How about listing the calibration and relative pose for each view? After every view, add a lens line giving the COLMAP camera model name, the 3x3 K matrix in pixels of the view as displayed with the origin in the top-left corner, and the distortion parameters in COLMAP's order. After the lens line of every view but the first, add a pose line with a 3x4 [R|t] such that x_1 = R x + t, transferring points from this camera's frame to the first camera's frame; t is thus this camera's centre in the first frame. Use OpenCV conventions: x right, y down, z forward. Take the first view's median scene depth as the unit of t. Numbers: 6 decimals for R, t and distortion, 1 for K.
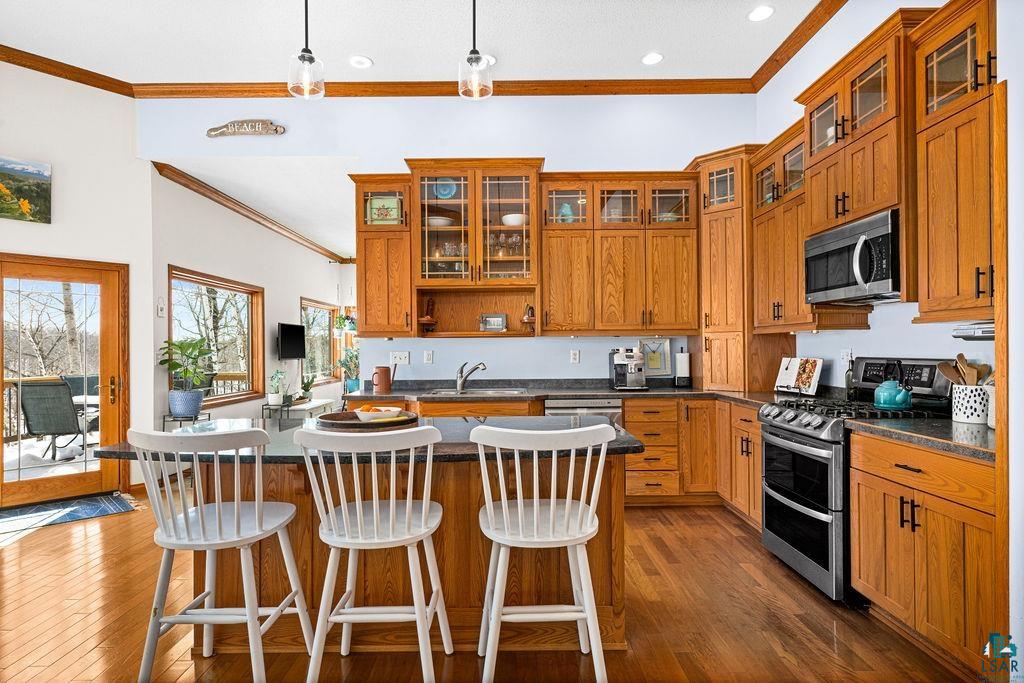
lens RADIAL K [[560.6, 0, 512.2], [0, 560.6, 344.1], [0, 0, 1]] dist [0.002523, 0.000374]
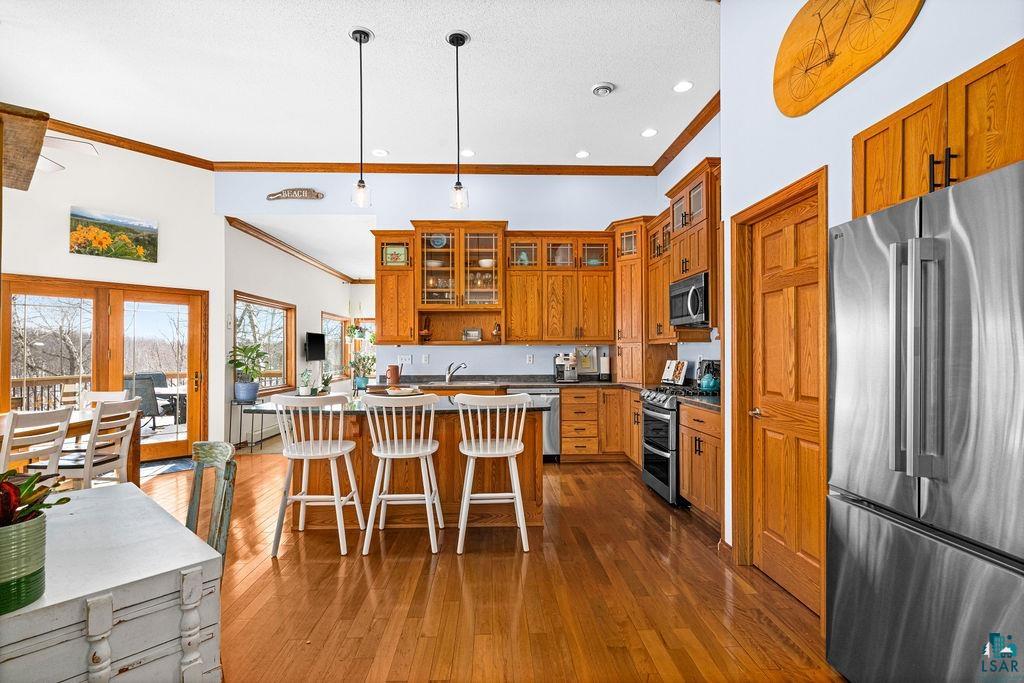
lens RADIAL K [[500.0, 0, 511.6], [0, 500.0, 344.2], [0, 0, 1]] dist [0.004138, 0.001375]
pose [[0.999339, 0.005804, 0.035882, 0.022633], [-0.005463, 0.999939, -0.009599, -0.003140], [-0.035935, 0.009396, 0.999310, -0.284718]]
